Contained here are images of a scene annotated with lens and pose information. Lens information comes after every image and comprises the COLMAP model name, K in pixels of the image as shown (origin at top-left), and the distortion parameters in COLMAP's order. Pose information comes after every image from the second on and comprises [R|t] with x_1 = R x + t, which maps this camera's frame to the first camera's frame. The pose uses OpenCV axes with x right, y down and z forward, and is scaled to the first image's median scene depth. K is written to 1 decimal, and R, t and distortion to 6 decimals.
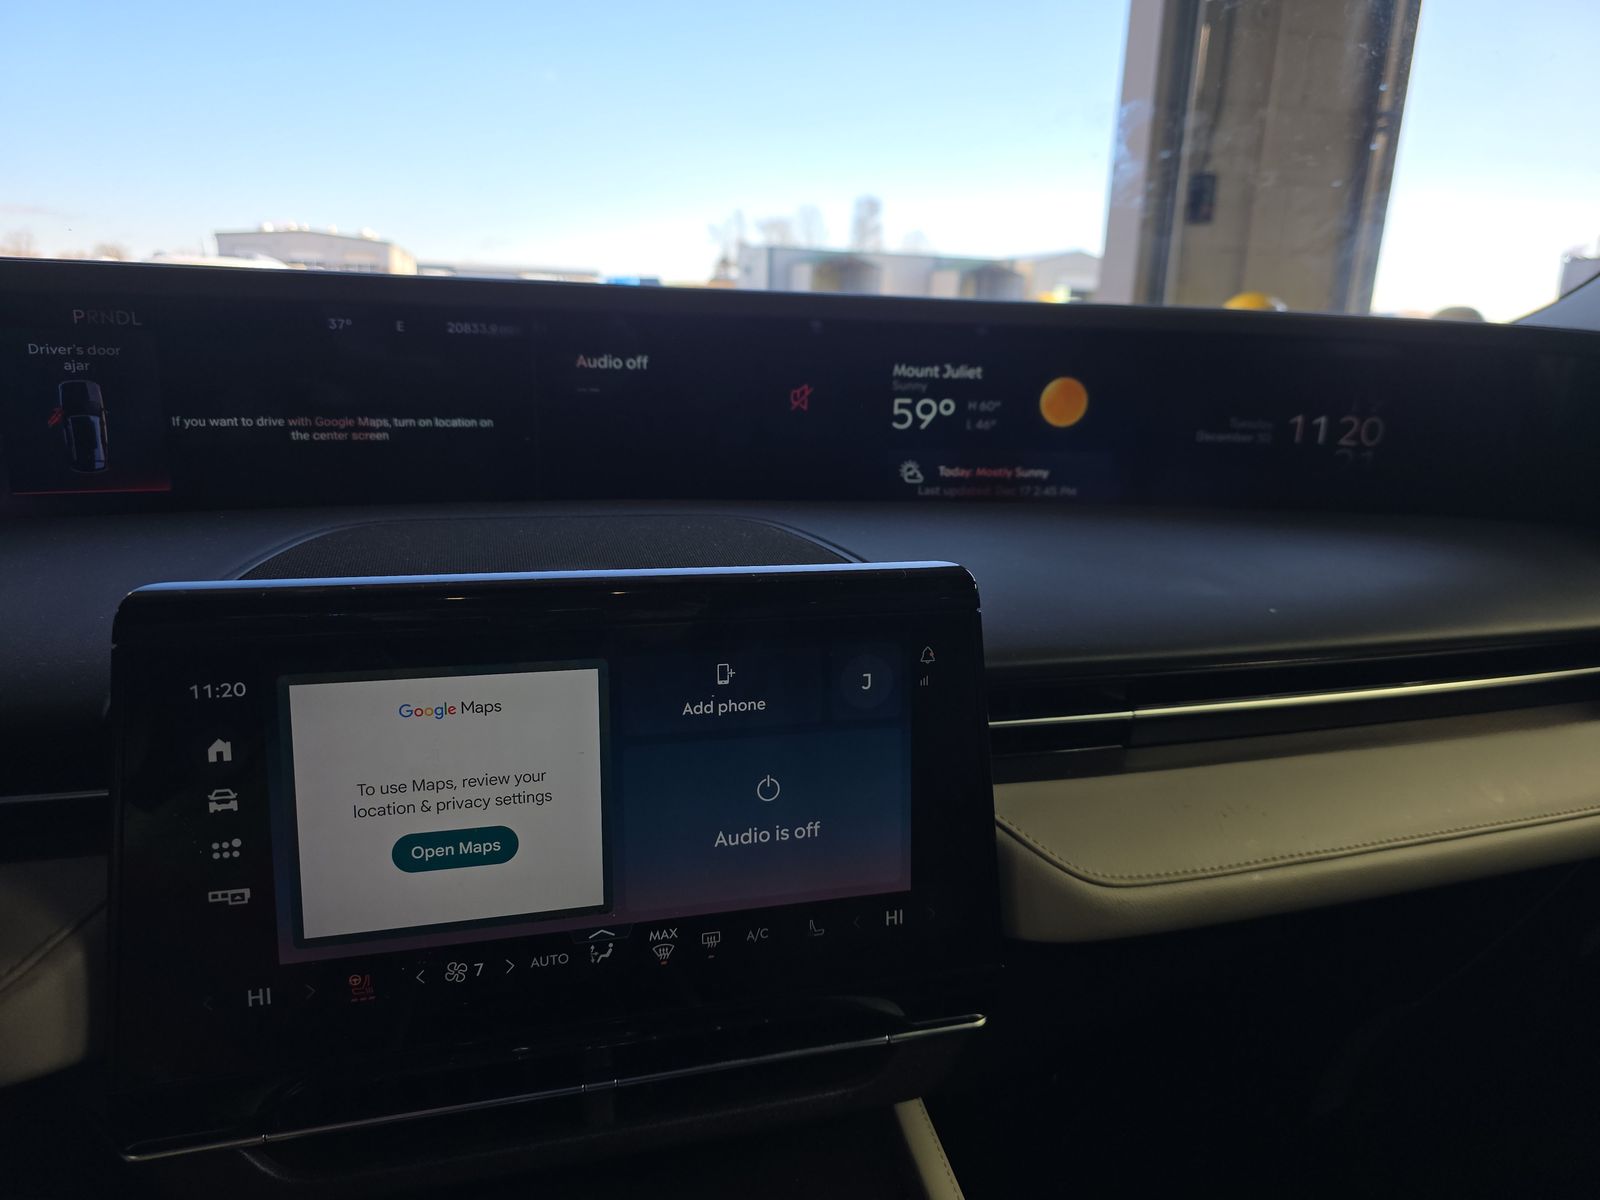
lens RADIAL K [[1067.0, 0, 800.0], [0, 1067.0, 600.0], [0, 0, 1]] dist [-0.002704, -0.001062]
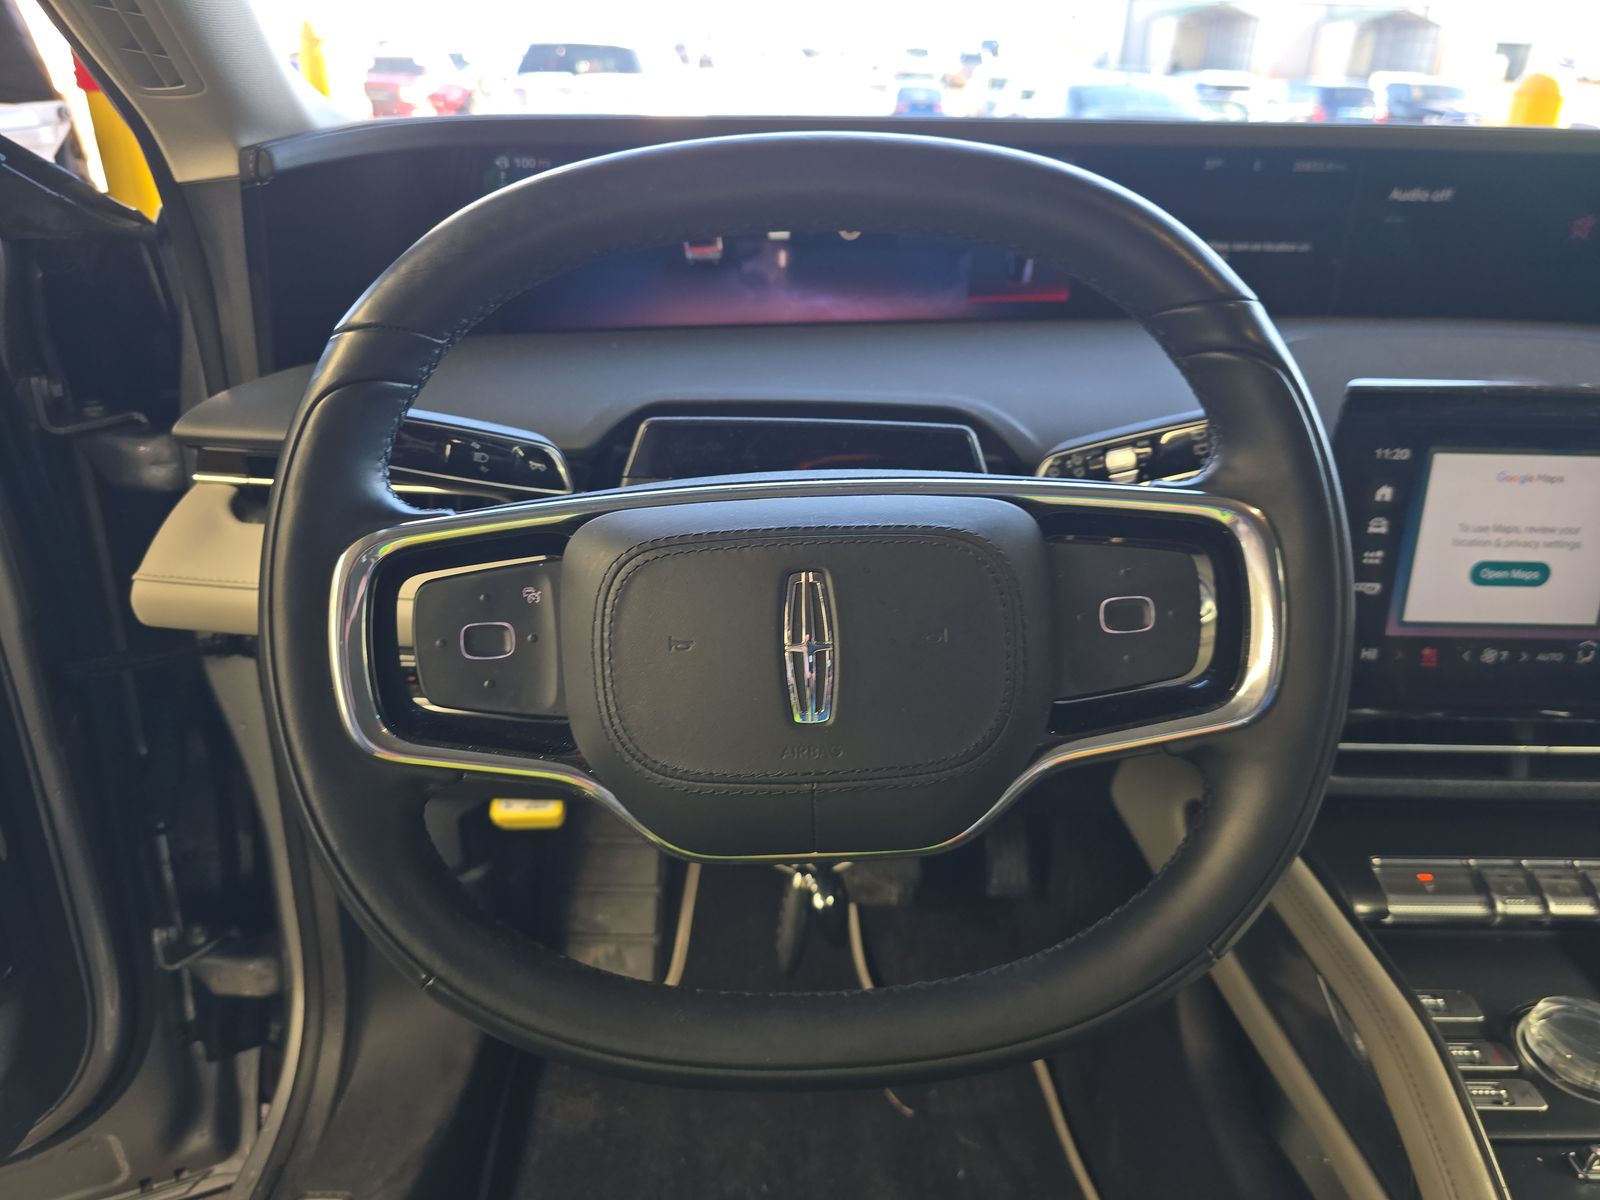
lens RADIAL K [[1067.0, 0, 800.0], [0, 1067.0, 600.0], [0, 0, 1]] dist [-0.002704, -0.001062]
pose [[0.960302, 0.106192, -0.257961, -0.883666], [-0.055477, 0.978939, 0.196469, 0.034723], [0.273391, -0.174359, 0.945968, -0.664651]]
